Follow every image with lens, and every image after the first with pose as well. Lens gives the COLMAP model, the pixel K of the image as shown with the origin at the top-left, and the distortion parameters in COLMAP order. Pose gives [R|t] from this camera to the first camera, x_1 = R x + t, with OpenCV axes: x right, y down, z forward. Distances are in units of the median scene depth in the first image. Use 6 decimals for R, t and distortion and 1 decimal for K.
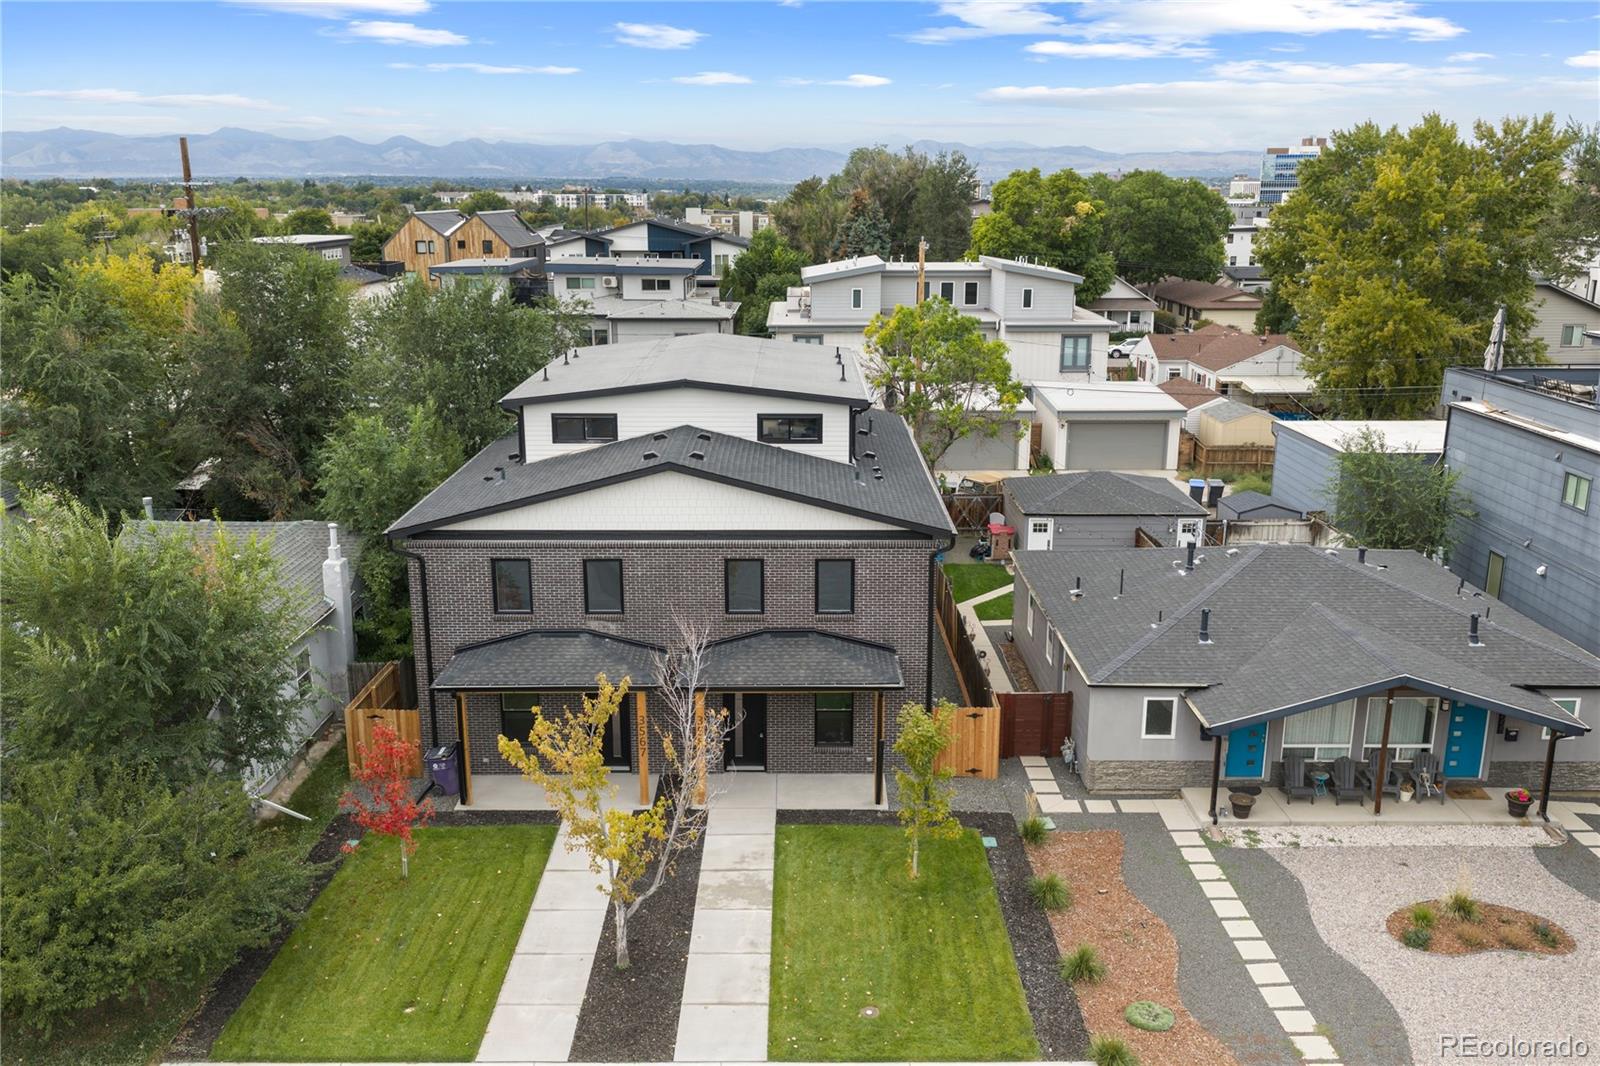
lens RADIAL K [[1306.9, 0, 800.0], [0, 1306.9, 533.0], [0, 0, 1]] dist [0.018191, -0.040690]
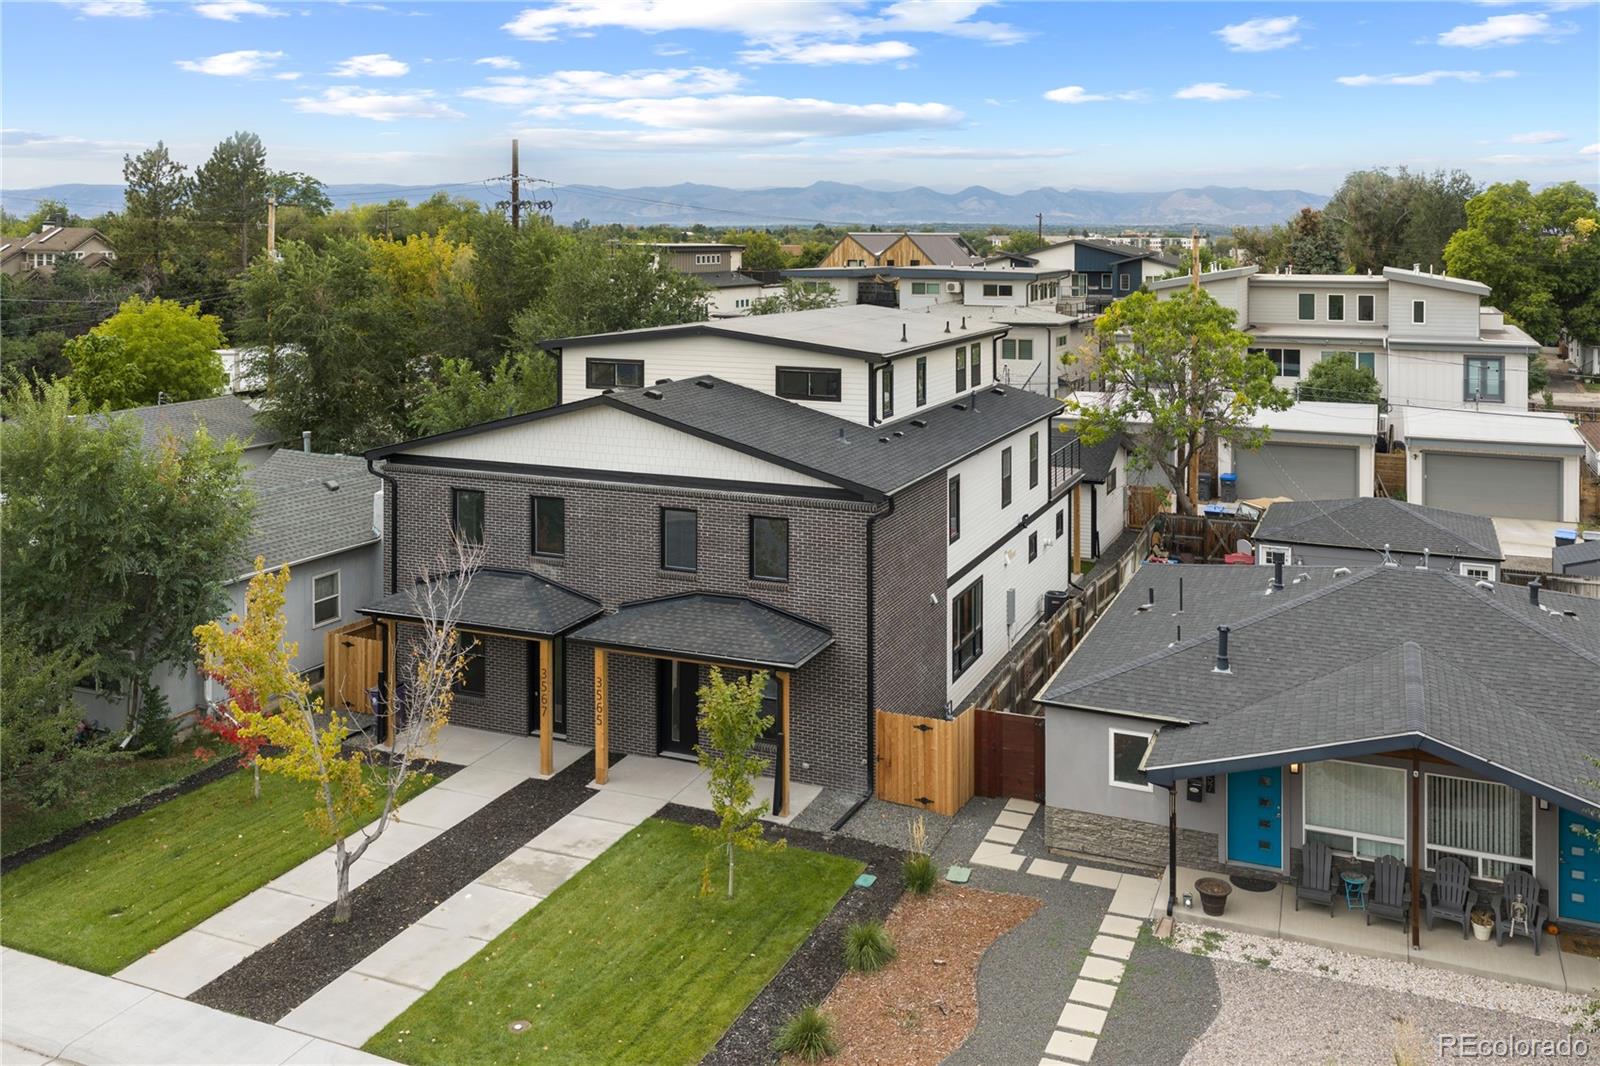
lens RADIAL K [[1370.2, 0, 801.8], [0, 1370.2, 237.5], [0, 0, 1]] dist [0.007778, -0.007936]
pose [[0.919261, 0.000654, -0.393649, 0.409683], [-0.099806, 0.967711, -0.231460, 0.049383], [0.380787, 0.252061, 0.889644, 0.127206]]
